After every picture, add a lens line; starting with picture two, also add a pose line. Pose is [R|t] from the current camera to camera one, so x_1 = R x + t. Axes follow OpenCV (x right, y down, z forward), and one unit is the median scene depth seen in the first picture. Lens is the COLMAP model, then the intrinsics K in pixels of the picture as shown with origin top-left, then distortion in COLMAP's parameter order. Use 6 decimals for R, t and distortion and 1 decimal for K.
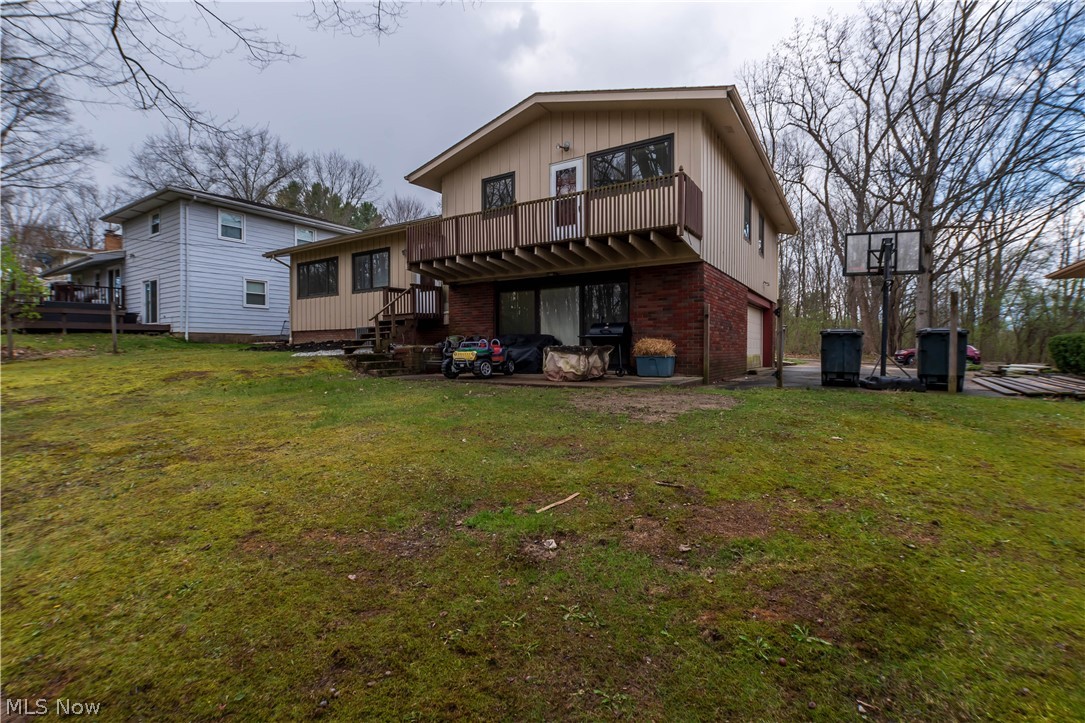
lens RADIAL K [[488.5, 0, 536.0], [0, 488.5, 359.3], [0, 0, 1]] dist [-0.036638, 0.000195]
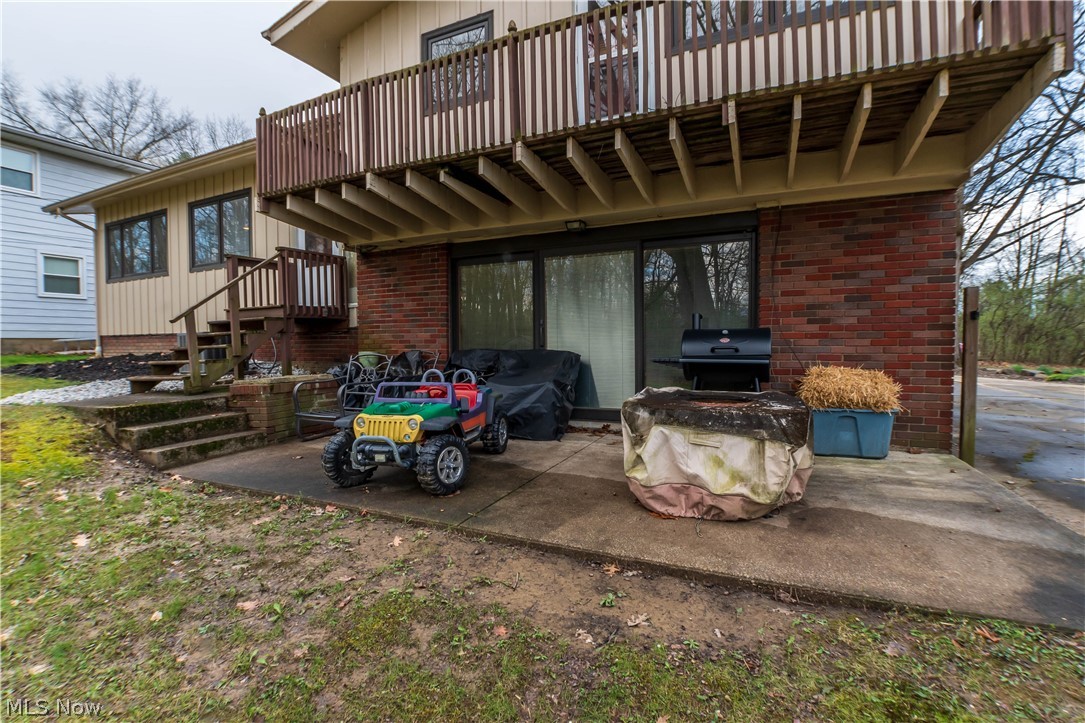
lens RADIAL K [[488.5, 0, 536.0], [0, 488.5, 359.3], [0, 0, 1]] dist [-0.036638, 0.000195]
pose [[0.989926, -0.012639, 0.141021, -0.070942], [0.010703, 0.999838, 0.014477, -0.048048], [-0.141181, -0.012822, 0.989901, 0.509235]]
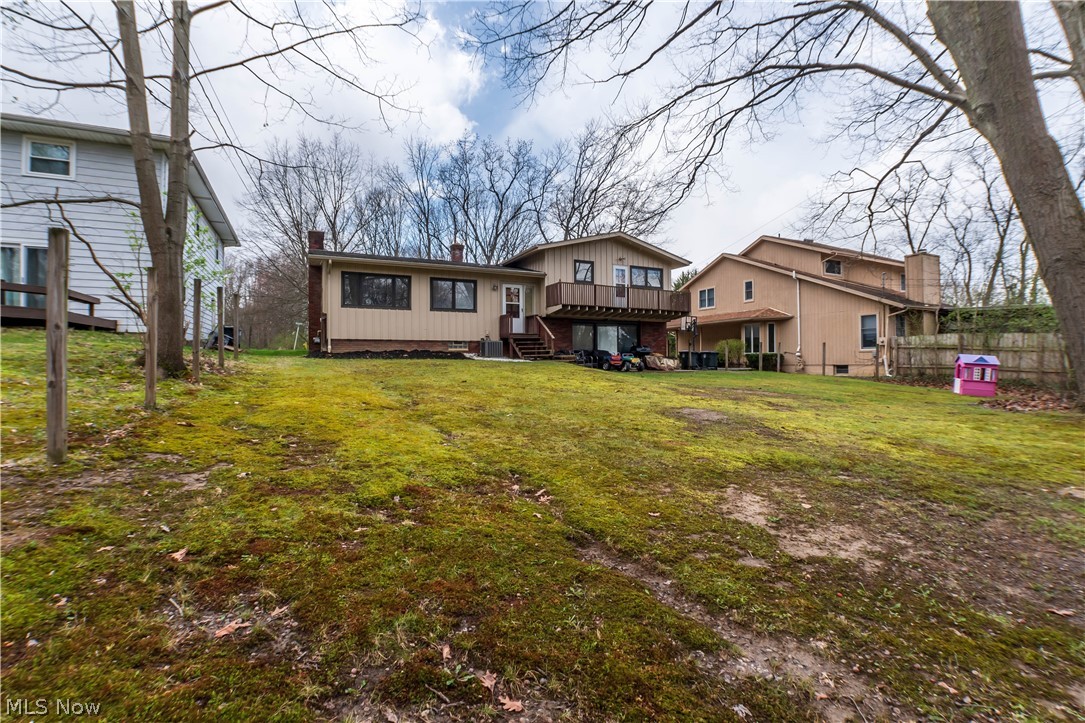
lens RADIAL K [[488.5, 0, 536.0], [0, 488.5, 359.3], [0, 0, 1]] dist [-0.036638, 0.000195]
pose [[0.523987, 0.006727, 0.851700, -1.691961], [0.022681, 0.999504, -0.021848, 0.019329], [-0.851424, 0.030765, 0.523574, 0.223567]]
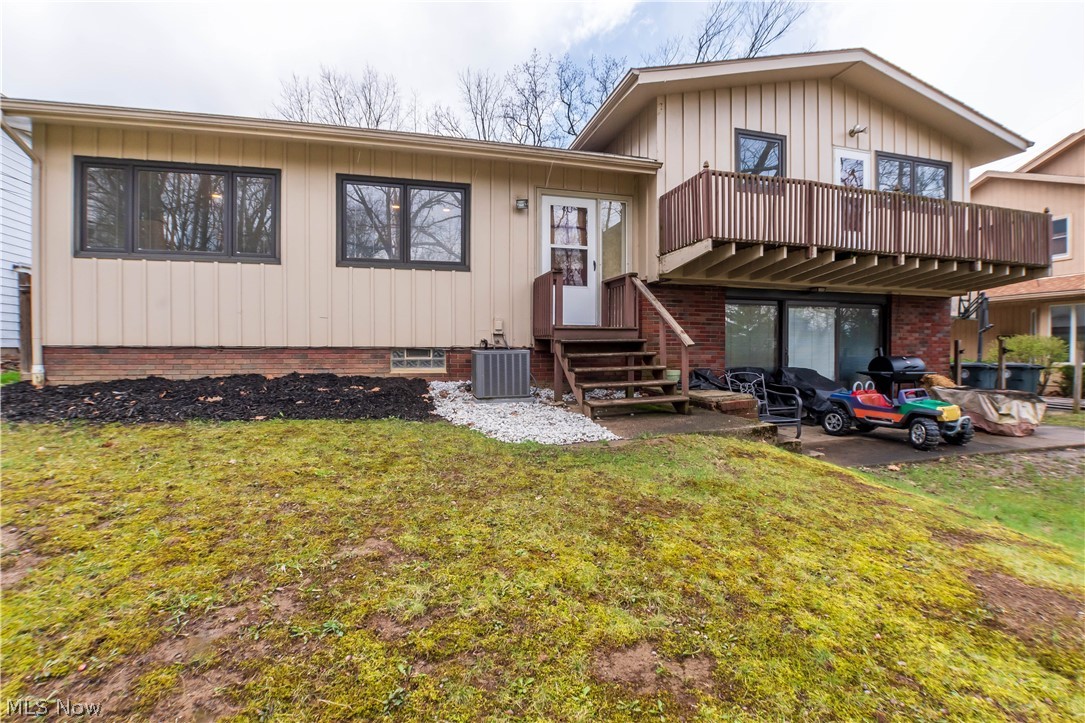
lens RADIAL K [[488.5, 0, 536.0], [0, 488.5, 359.3], [0, 0, 1]] dist [-0.036638, 0.000195]
pose [[0.672269, -0.010006, 0.740240, -0.782156], [0.012945, 0.999915, 0.001760, -0.068732], [-0.740194, 0.008399, 0.672341, 0.785329]]
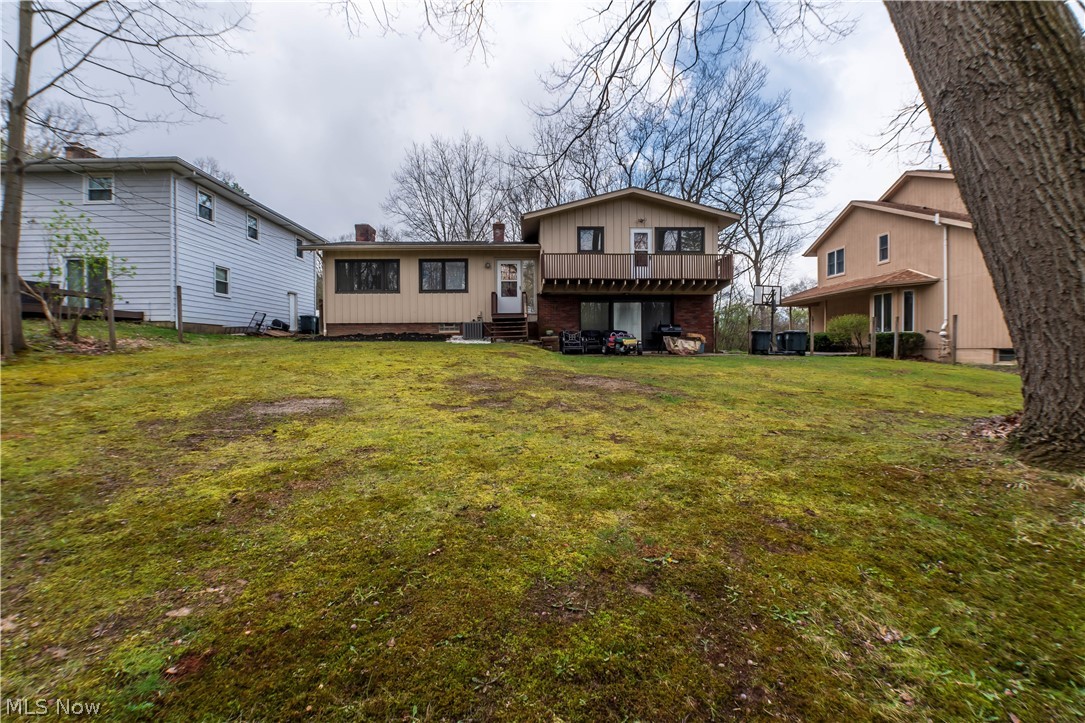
lens RADIAL K [[488.5, 0, 536.0], [0, 488.5, 359.3], [0, 0, 1]] dist [-0.036638, 0.000195]
pose [[0.825709, -0.012404, 0.563959, -1.095673], [0.015042, 0.999887, -0.000031, 0.039185], [-0.563895, 0.008508, 0.825803, -0.173428]]
